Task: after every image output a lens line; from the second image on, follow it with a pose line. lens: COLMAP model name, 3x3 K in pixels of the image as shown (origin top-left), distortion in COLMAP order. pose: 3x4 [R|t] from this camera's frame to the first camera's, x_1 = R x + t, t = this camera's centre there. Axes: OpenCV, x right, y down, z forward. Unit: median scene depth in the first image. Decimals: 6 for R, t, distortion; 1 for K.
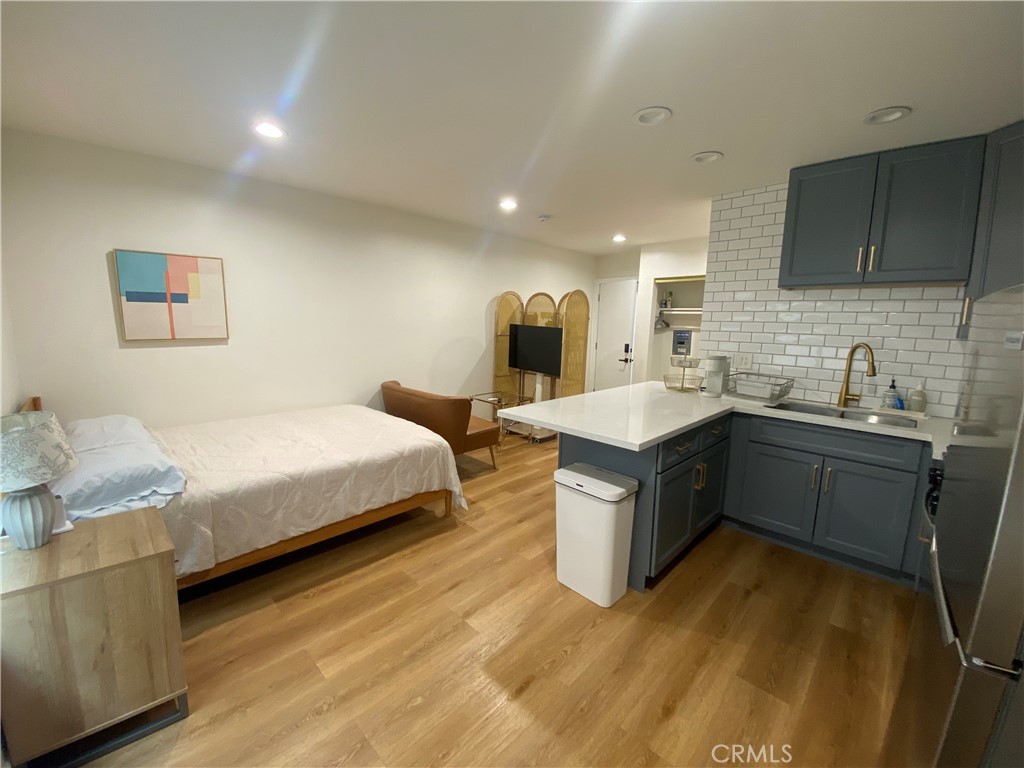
lens RADIAL K [[409.9, 0, 512.0], [0, 409.9, 384.0], [0, 0, 1]] dist [0.035602, -0.031375]
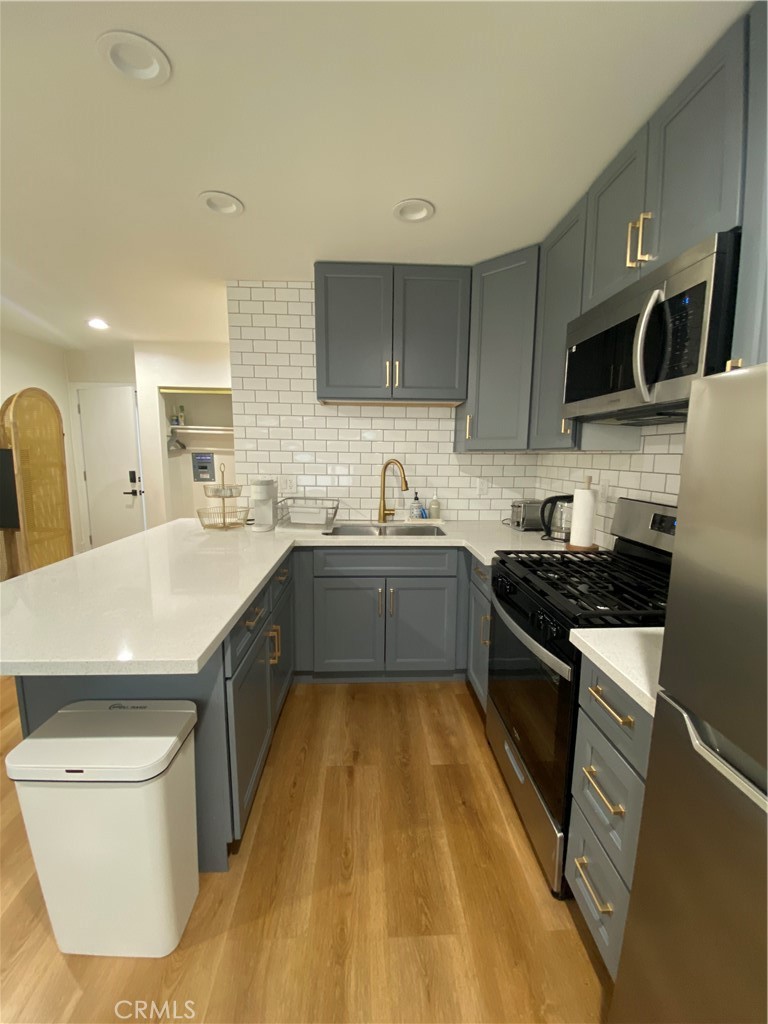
lens RADIAL K [[409.9, 0, 384.0], [0, 409.9, 512.0], [0, 0, 1]] dist [0.035602, -0.031375]
pose [[0.680187, -0.118534, 0.723391, 0.074697], [0.113574, 0.991964, 0.055751, -0.026389], [-0.724186, 0.044237, 0.688184, 0.302307]]
